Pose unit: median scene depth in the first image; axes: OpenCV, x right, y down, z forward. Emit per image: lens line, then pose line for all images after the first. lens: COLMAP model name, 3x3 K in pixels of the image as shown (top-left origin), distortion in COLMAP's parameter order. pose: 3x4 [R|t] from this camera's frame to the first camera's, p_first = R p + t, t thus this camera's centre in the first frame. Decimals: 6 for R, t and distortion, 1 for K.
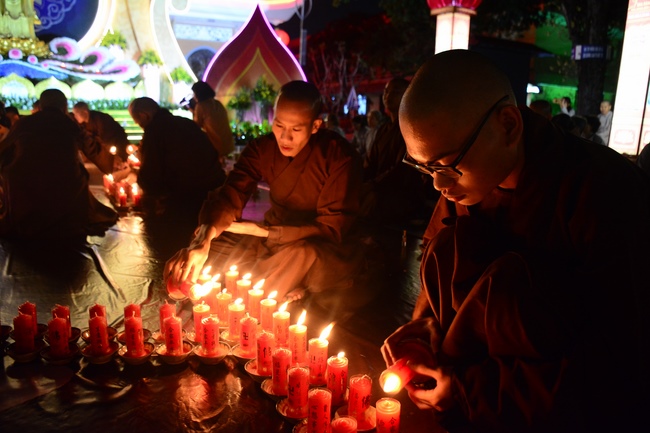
lens RADIAL K [[507.0, 0, 320.8], [0, 507.0, 208.7], [0, 0, 1]] dist [-0.143552, 0.085746]
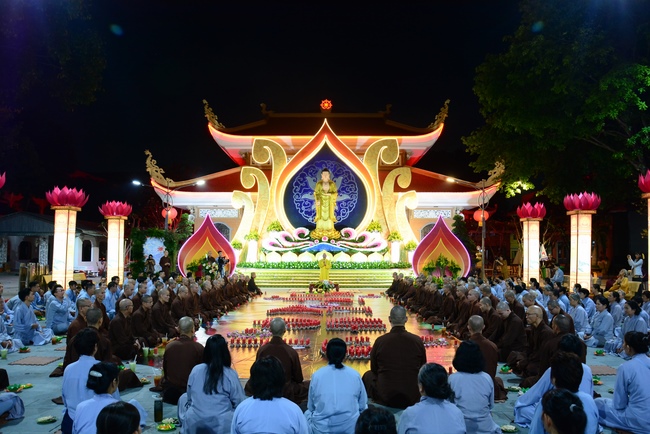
lens RADIAL K [[507.0, 0, 335.1], [0, 507.0, 214.9], [0, 0, 1]] dist [-0.143552, 0.085746]
pose [[0.877540, -0.056636, -0.476147, 0.352733], [-0.068122, 0.968203, -0.240713, 0.068168], [0.474640, 0.243671, 0.845778, -0.676951]]
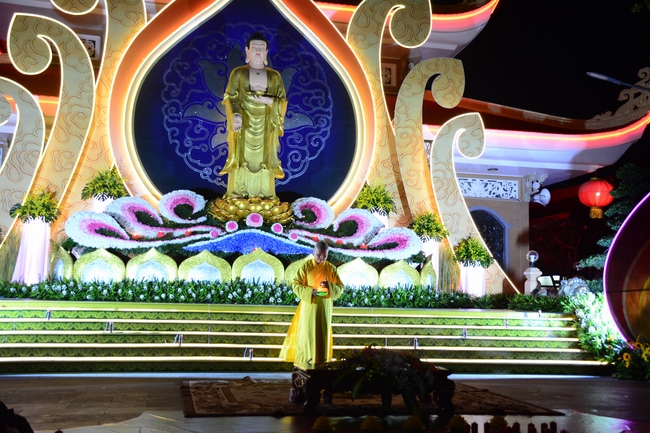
lens RADIAL K [[700.0, 0, 327.1], [0, 700.0, 219.5], [0, 0, 1]] dist [0.037348, 0.000000]
pose [[0.957836, -0.029563, -0.285790, -0.230065], [-0.054910, 0.957523, -0.283080, -0.042038], [0.282019, 0.286837, 0.915527, 0.106225]]
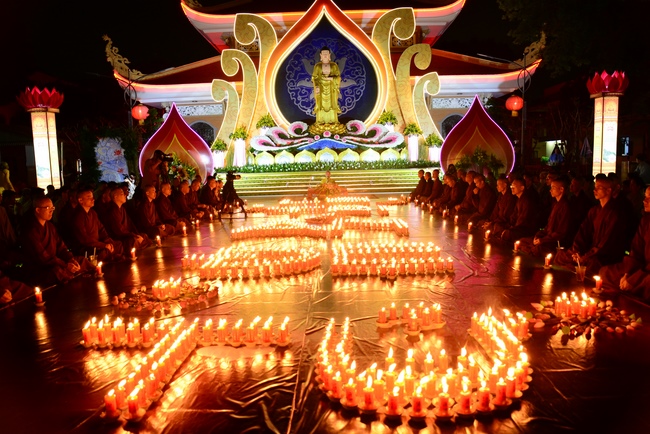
lens RADIAL K [[507.0, 0, 336.7], [0, 507.0, 217.1], [0, 0, 1]] dist [-0.143552, 0.085746]
pose [[0.874682, 0.007595, -0.484637, 0.182711], [-0.039521, 0.997665, -0.055693, 0.037552], [0.483083, 0.067868, 0.872940, -0.378212]]
